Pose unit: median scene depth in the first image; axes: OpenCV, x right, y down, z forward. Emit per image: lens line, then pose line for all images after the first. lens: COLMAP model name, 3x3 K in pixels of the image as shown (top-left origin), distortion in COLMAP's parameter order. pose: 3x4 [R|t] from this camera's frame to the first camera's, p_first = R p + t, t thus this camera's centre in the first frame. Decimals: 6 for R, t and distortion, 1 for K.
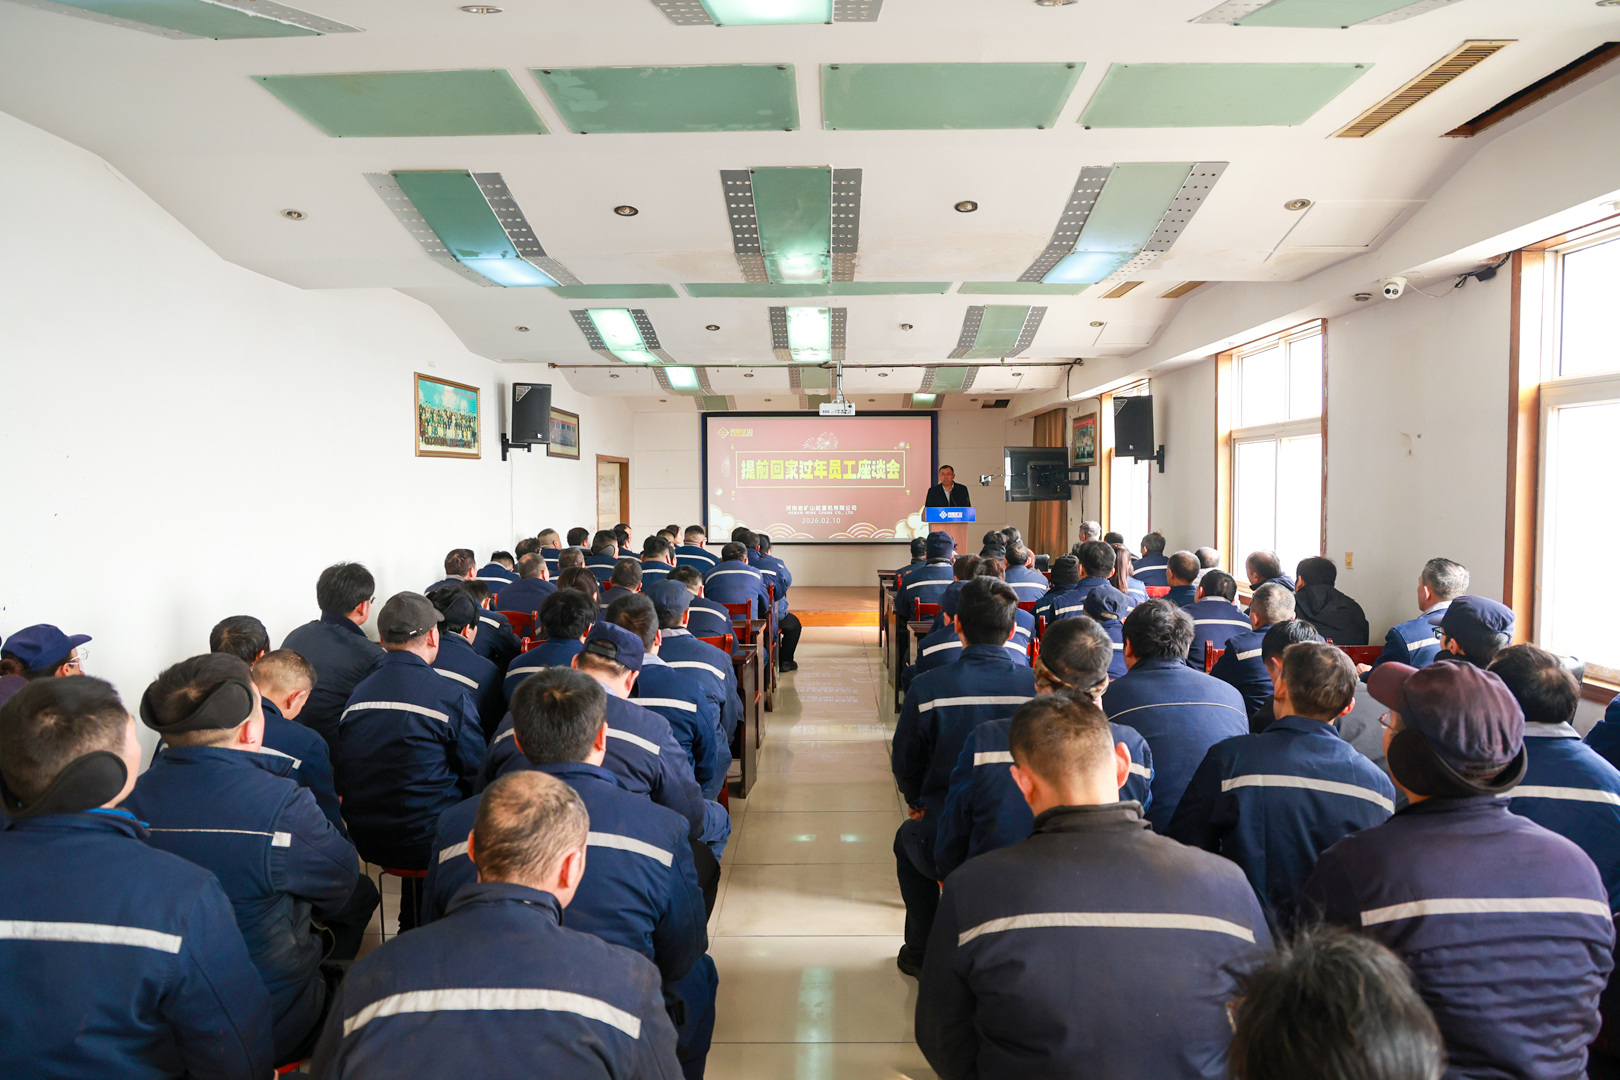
lens RADIAL K [[1122.5, 0, 811.6], [0, 1122.5, 538.2], [0, 0, 1]] dist [-0.000652, 0.000002]
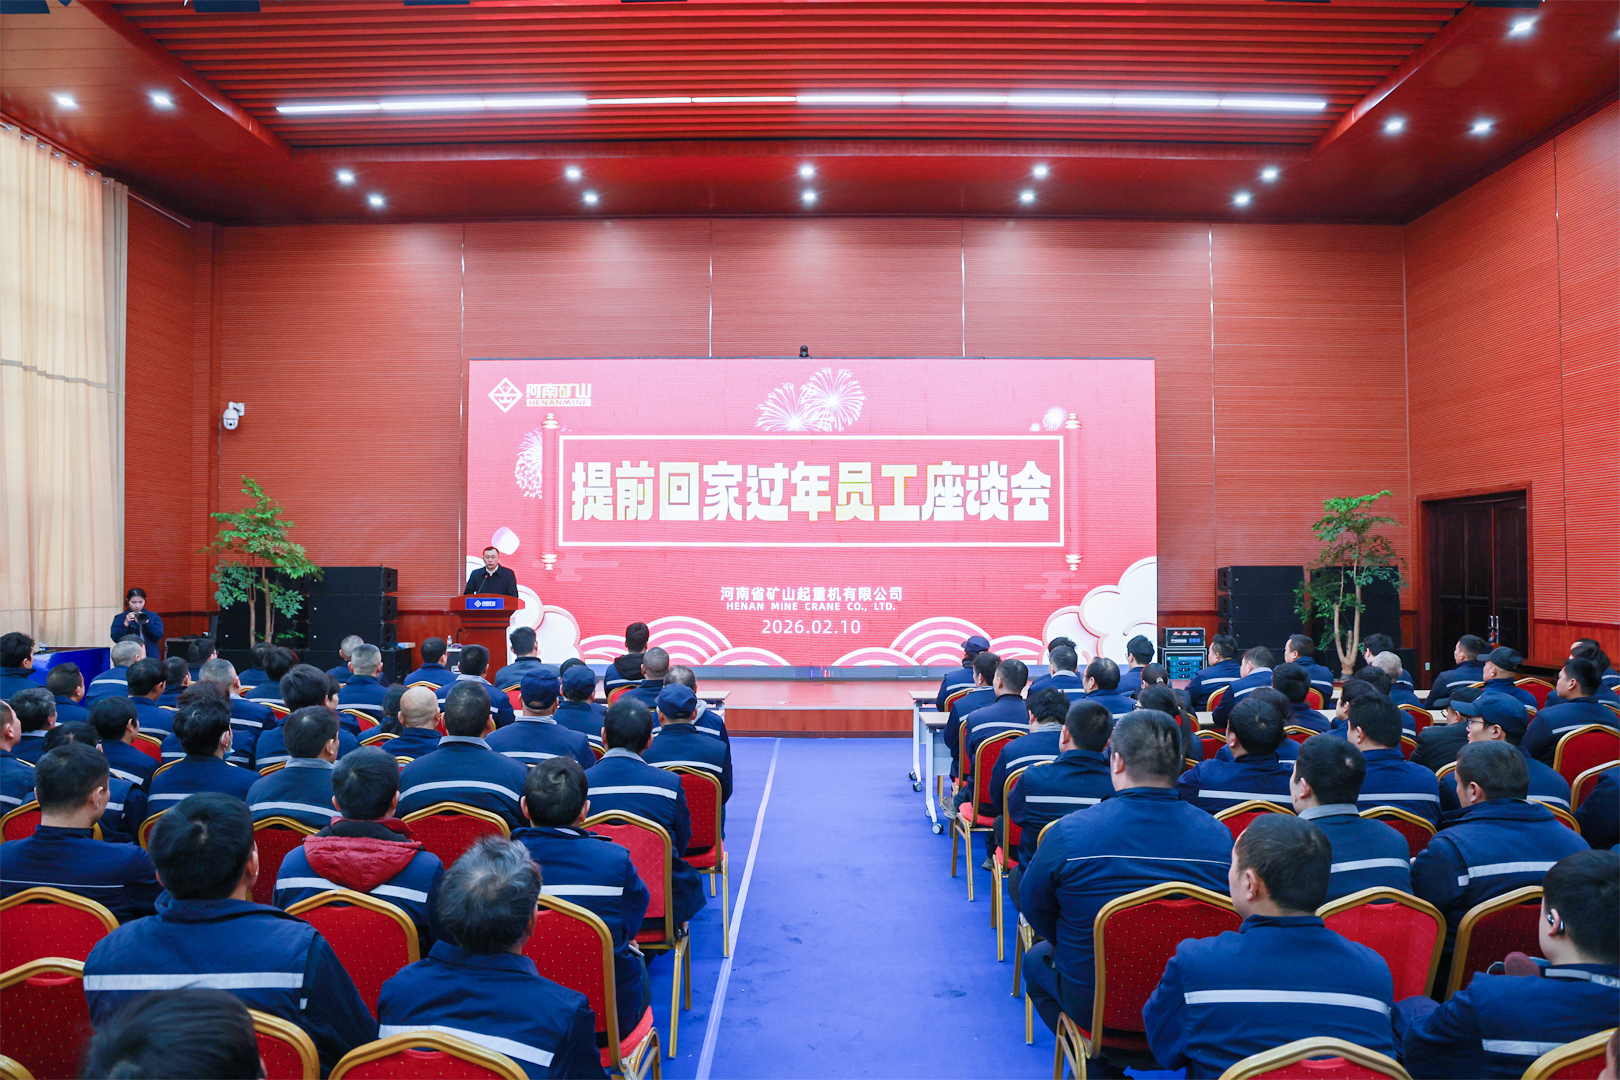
lens RADIAL K [[1122.5, 0, 808.3], [0, 1122.5, 535.6], [0, 0, 1]] dist [-0.000652, 0.000002]
pose [[0.999948, 0.003330, 0.009679, 0.003952], [-0.002989, 0.999382, -0.035020, -0.036732], [-0.009790, 0.034989, 0.999340, 0.670736]]
